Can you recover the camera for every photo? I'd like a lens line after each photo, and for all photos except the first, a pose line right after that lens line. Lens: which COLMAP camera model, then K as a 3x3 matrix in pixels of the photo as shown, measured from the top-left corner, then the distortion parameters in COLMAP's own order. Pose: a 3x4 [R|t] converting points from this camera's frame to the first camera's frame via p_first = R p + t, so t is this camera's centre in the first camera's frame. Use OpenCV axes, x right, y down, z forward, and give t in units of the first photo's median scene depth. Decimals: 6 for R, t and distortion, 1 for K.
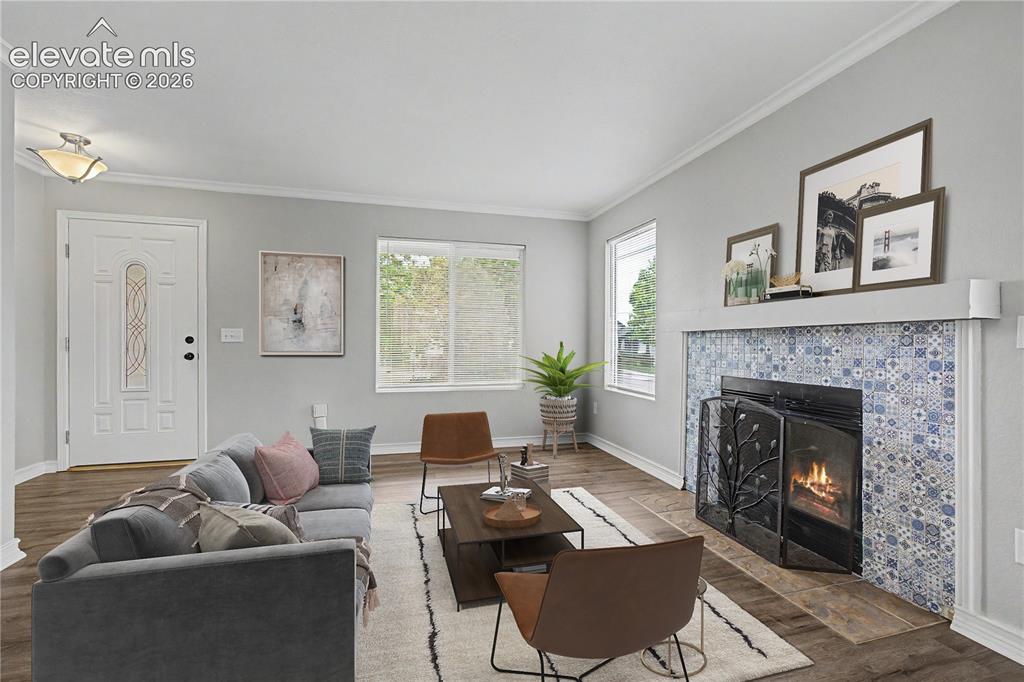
lens RADIAL K [[463.5, 0, 514.6], [0, 463.5, 341.0], [0, 0, 1]] dist [-0.001714, 0.001630]
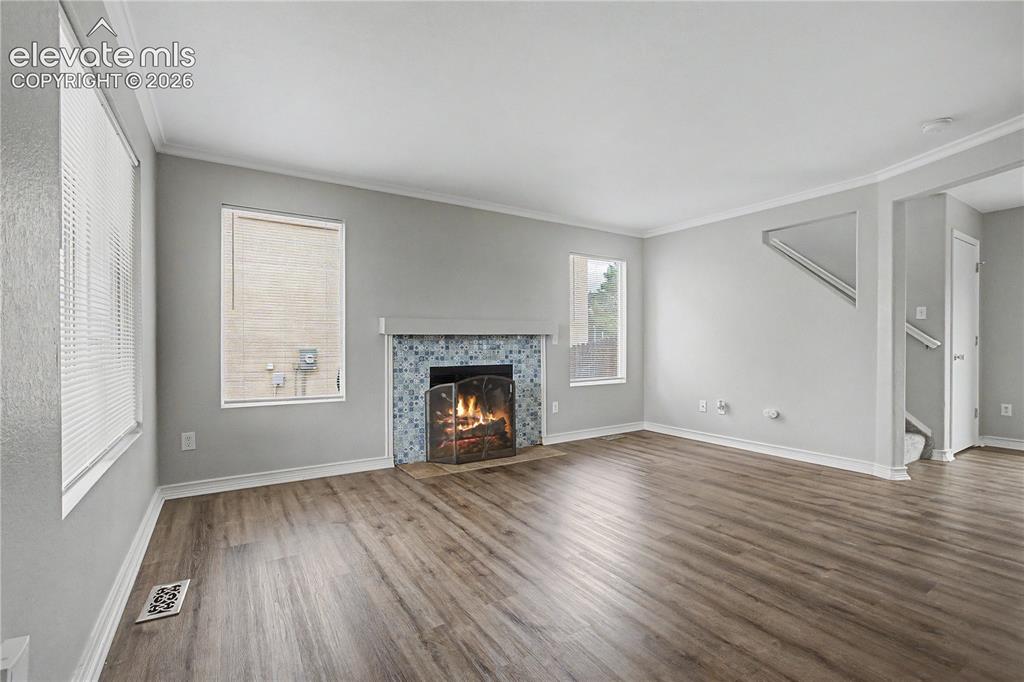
lens RADIAL K [[463.5, 0, 514.1], [0, 463.5, 344.5], [0, 0, 1]] dist [-0.001714, 0.001630]
pose [[-0.302834, -0.010105, 0.952990, -1.400671], [-0.002031, 0.999948, 0.009958, -0.011365], [-0.953041, 0.001081, -0.302839, 1.709685]]
